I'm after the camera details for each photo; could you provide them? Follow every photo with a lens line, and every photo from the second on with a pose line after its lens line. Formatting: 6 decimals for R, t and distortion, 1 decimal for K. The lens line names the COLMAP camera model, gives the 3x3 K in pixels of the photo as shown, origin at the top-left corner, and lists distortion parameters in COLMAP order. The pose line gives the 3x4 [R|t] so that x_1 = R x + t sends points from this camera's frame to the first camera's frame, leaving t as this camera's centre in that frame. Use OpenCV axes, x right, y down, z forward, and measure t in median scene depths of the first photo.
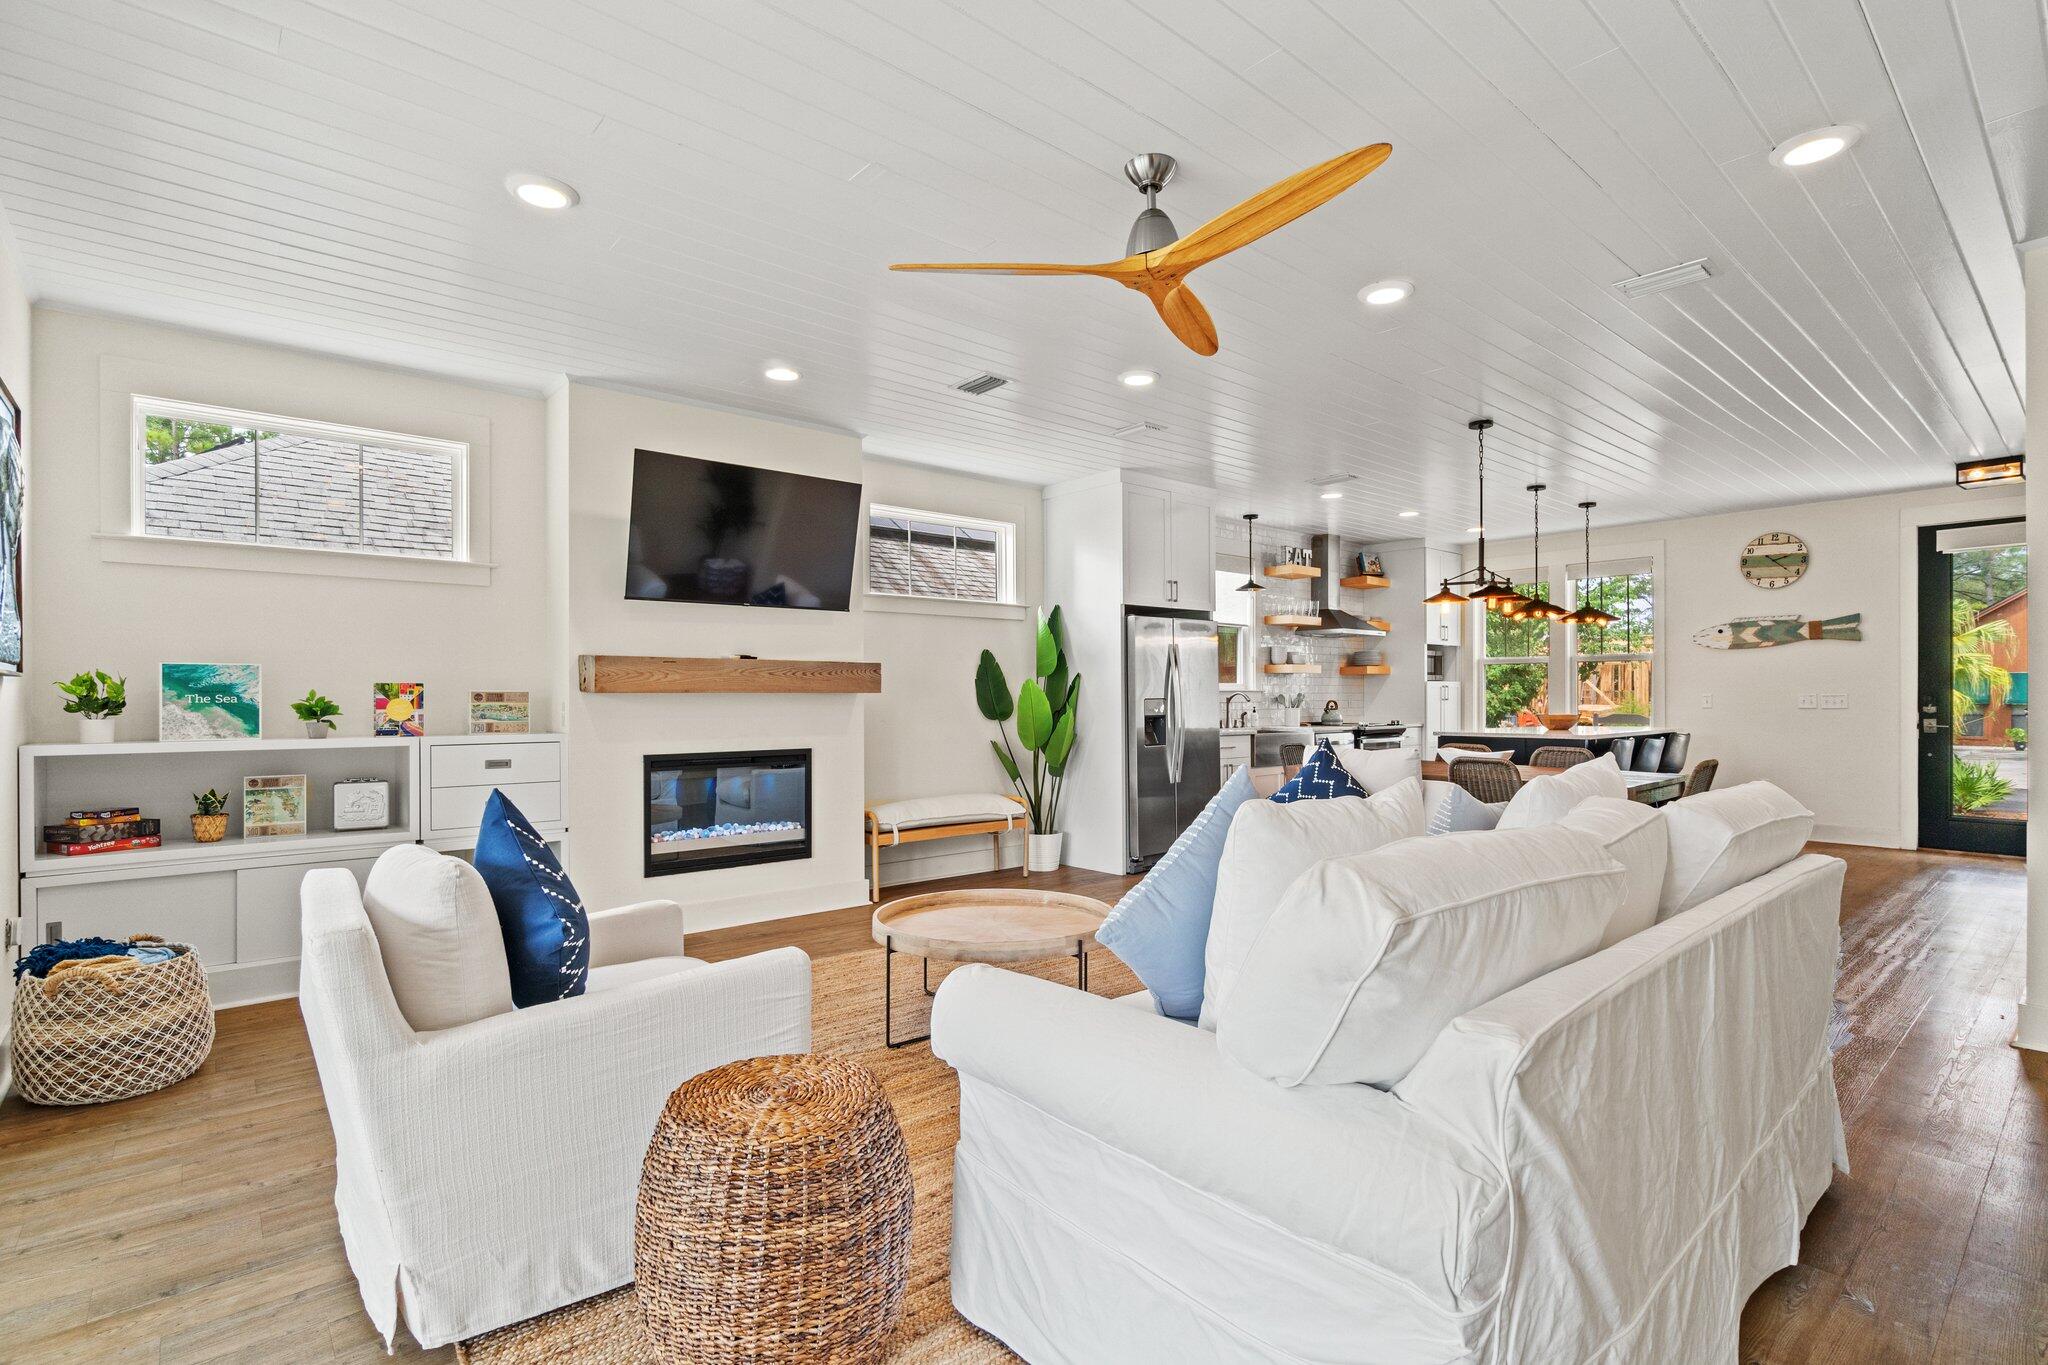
lens RADIAL K [[957.8, 0, 1034.1], [0, 957.8, 690.4], [0, 0, 1]] dist [-0.000599, -0.000108]
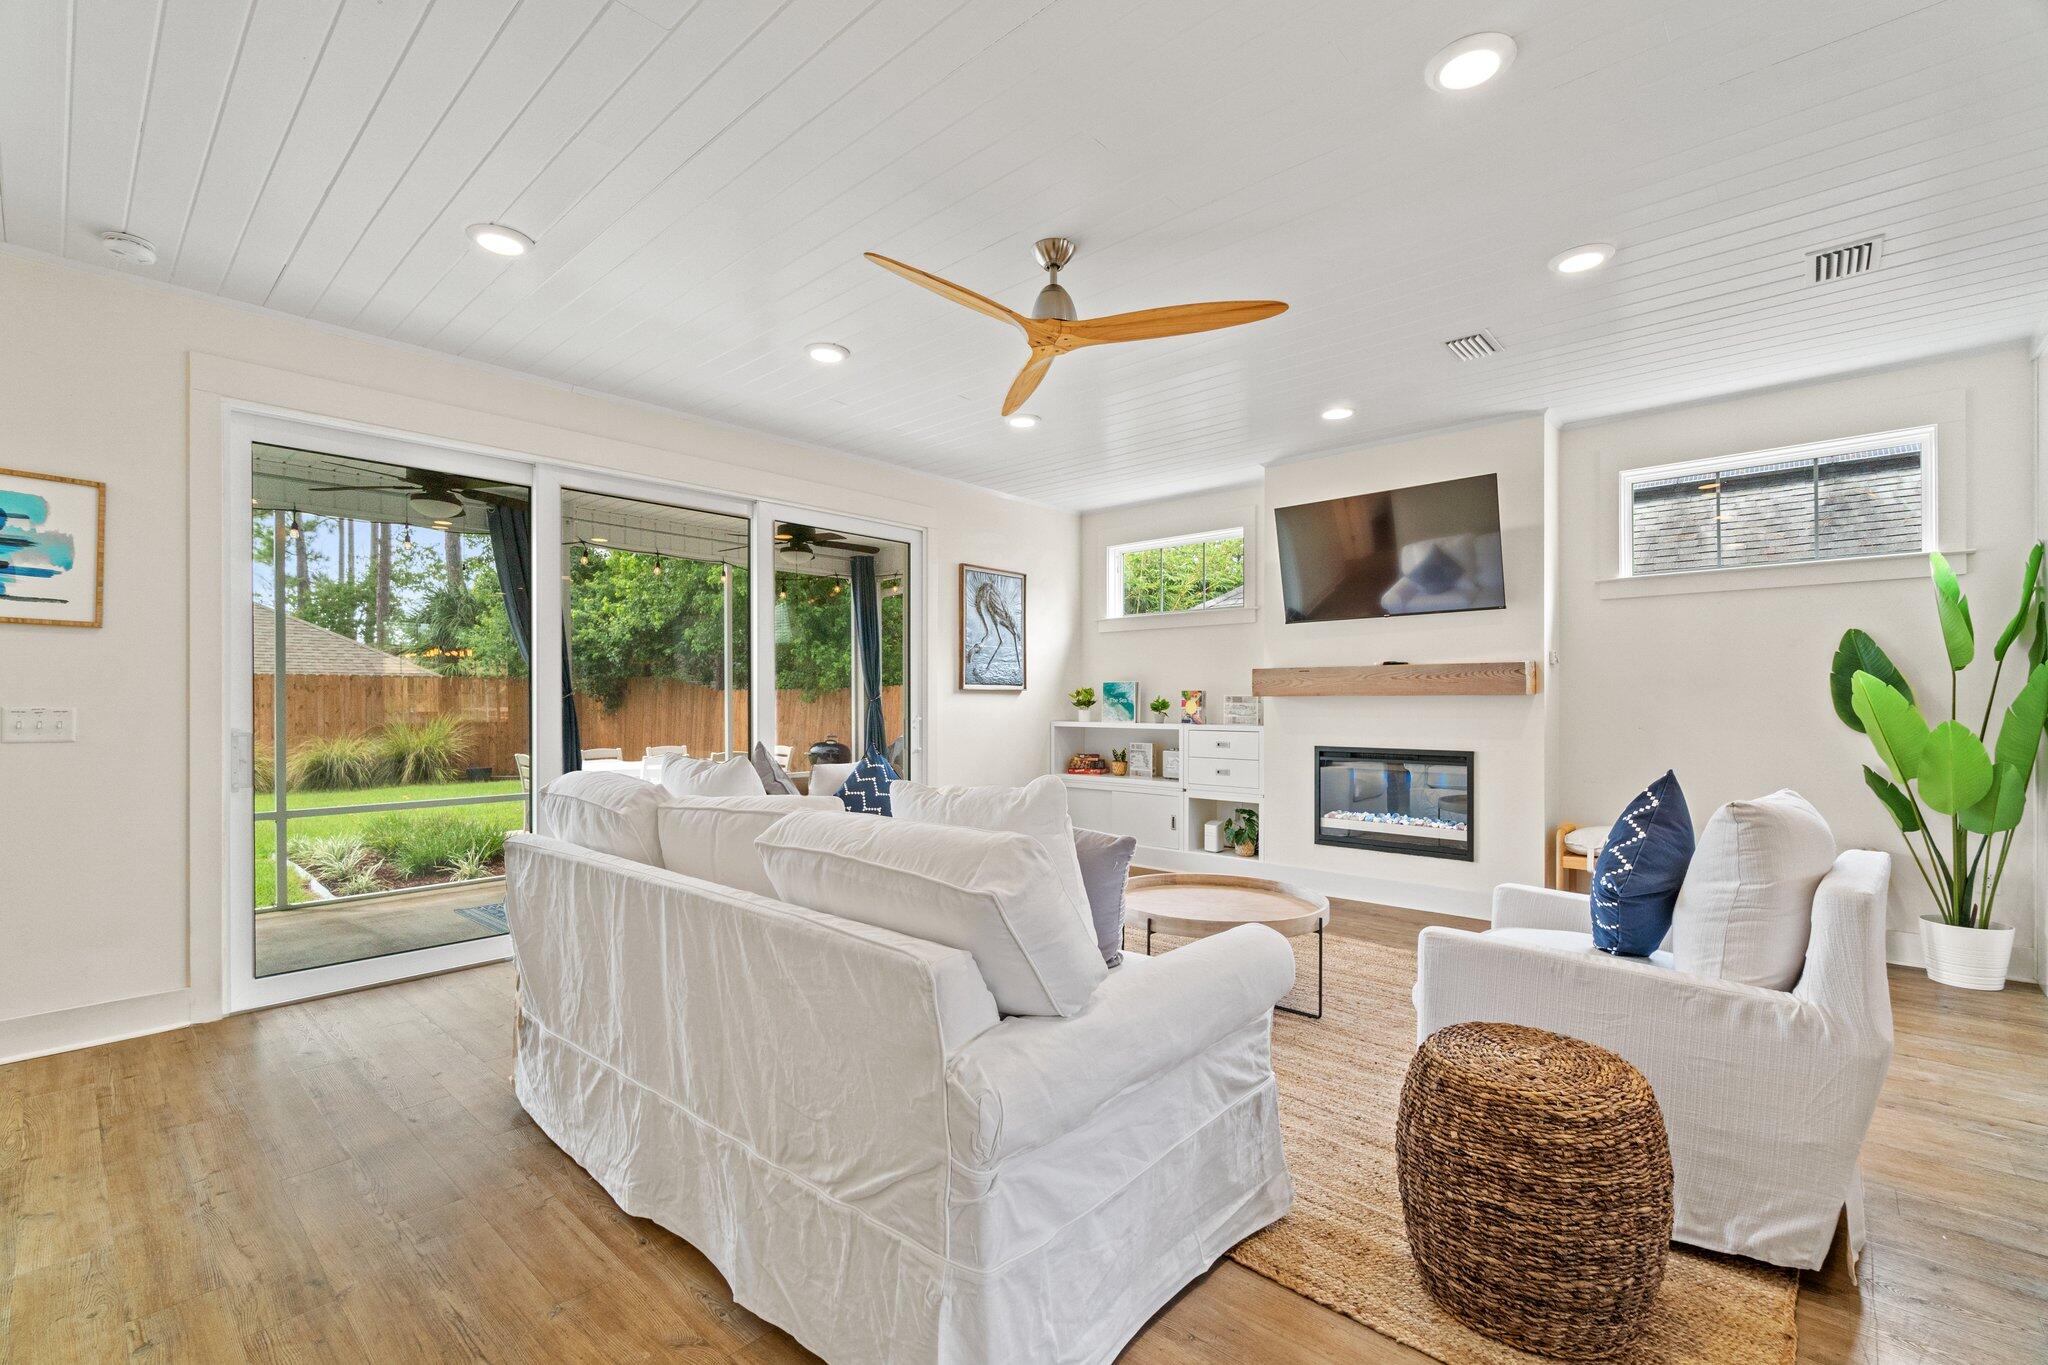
lens RADIAL K [[899.7, 0, 1025.2], [0, 899.7, 690.4], [0, 0, 1]] dist [-0.008382, 0.001360]
pose [[0.132633, -0.008453, -0.991129, 0.581313], [0.006298, 0.999951, -0.007686, 0.001600], [0.991145, -0.005222, 0.132680, 0.388128]]
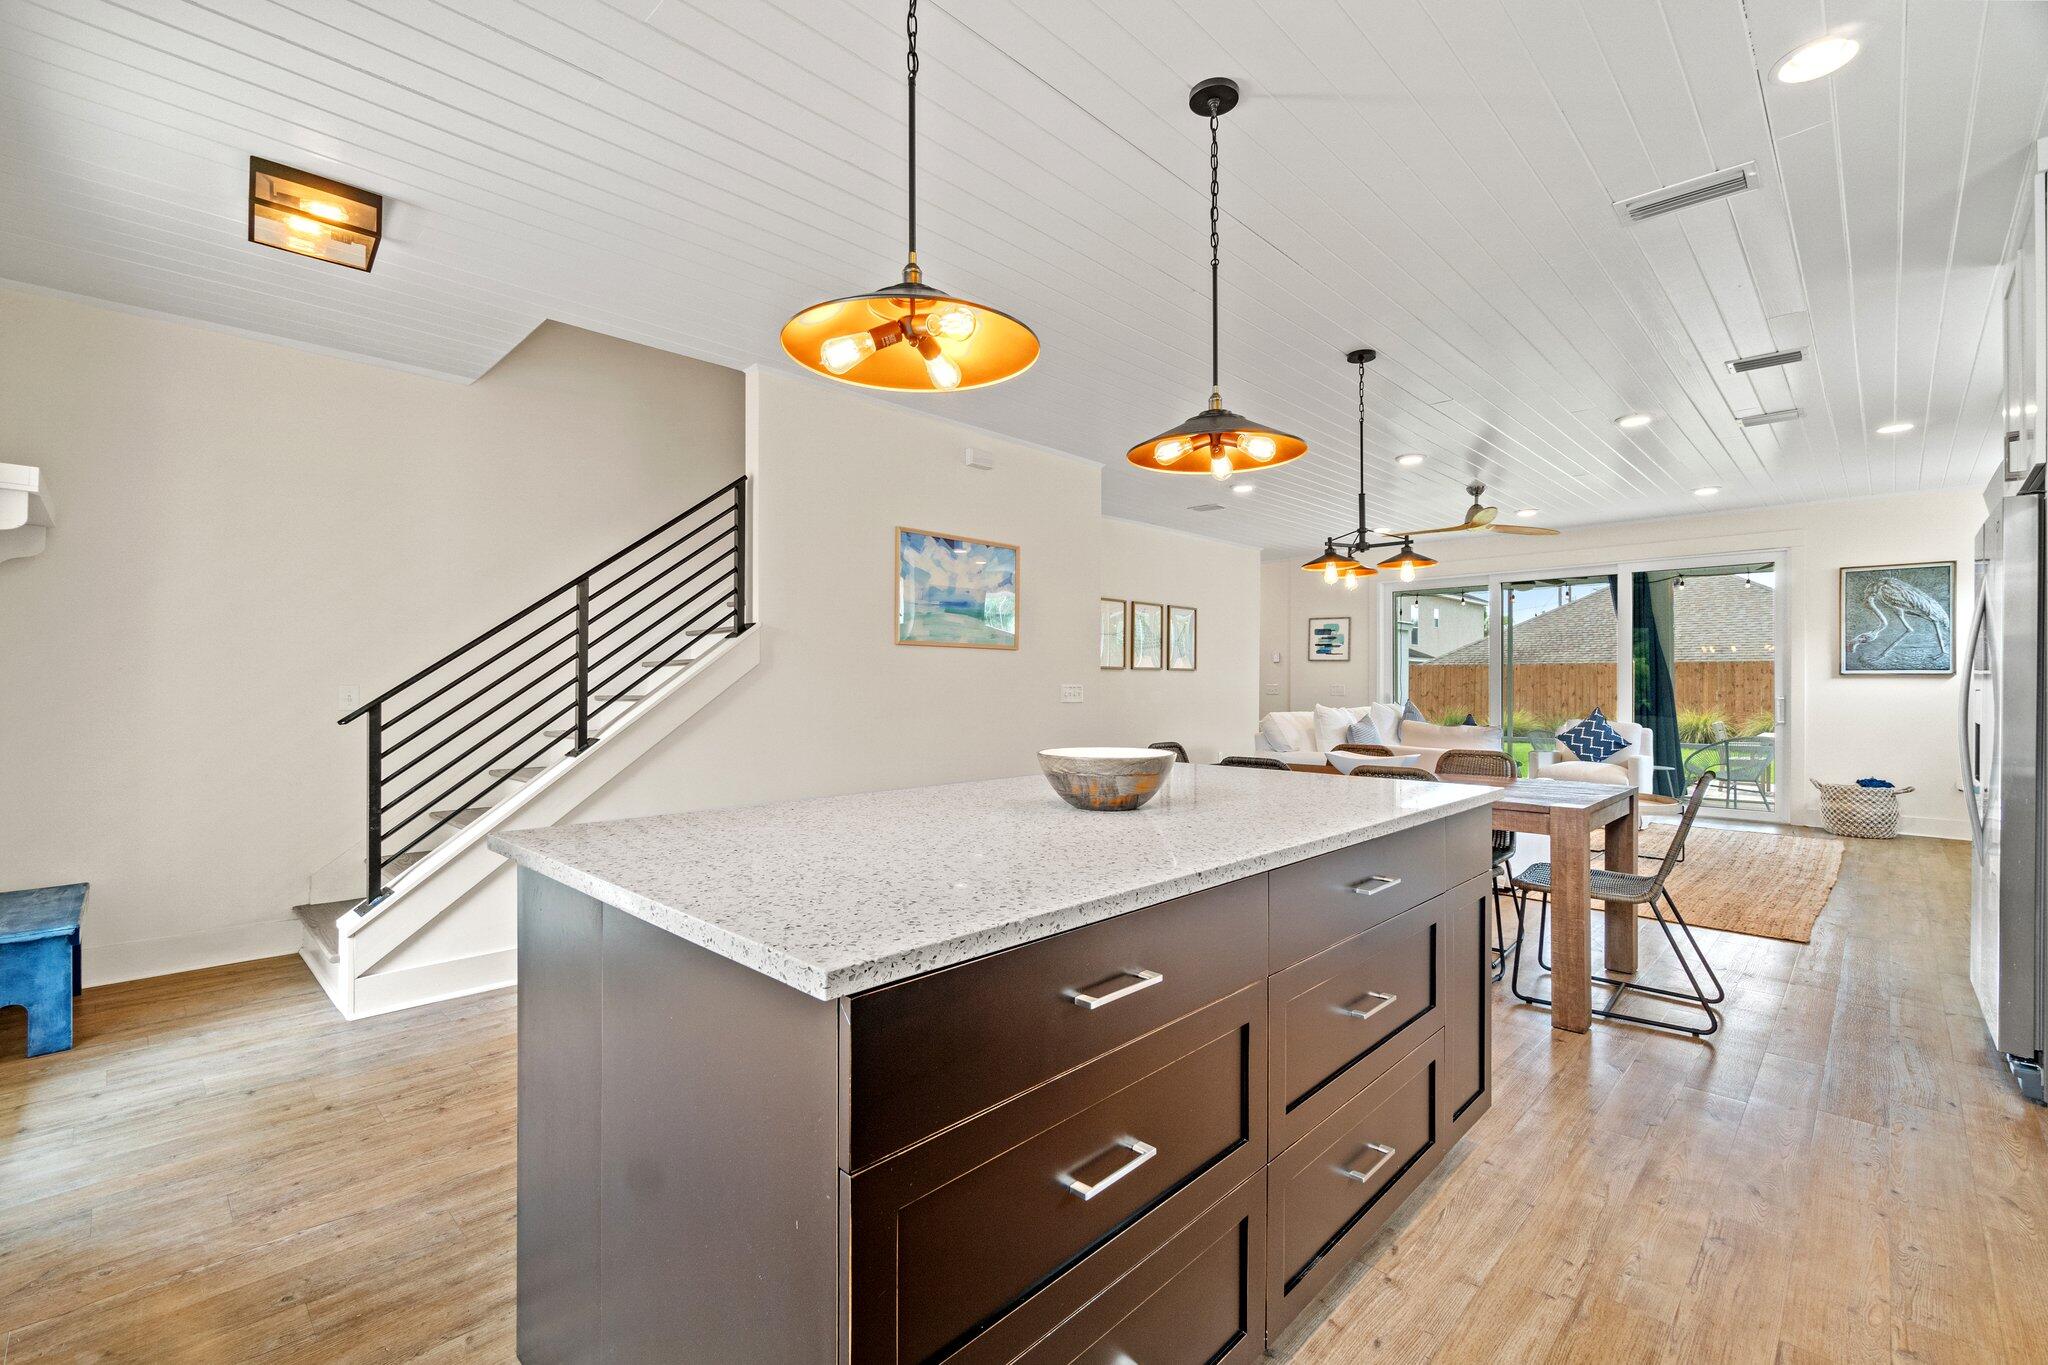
lens RADIAL K [[899.7, 0, 1022.4], [0, 899.7, 689.0], [0, 0, 1]] dist [-0.008382, 0.001360]
pose [[-0.995458, 0.004037, -0.095111, 0.782577], [0.004103, 0.999991, -0.000495, 0.007309], [0.095108, -0.000883, -0.995467, 1.666825]]
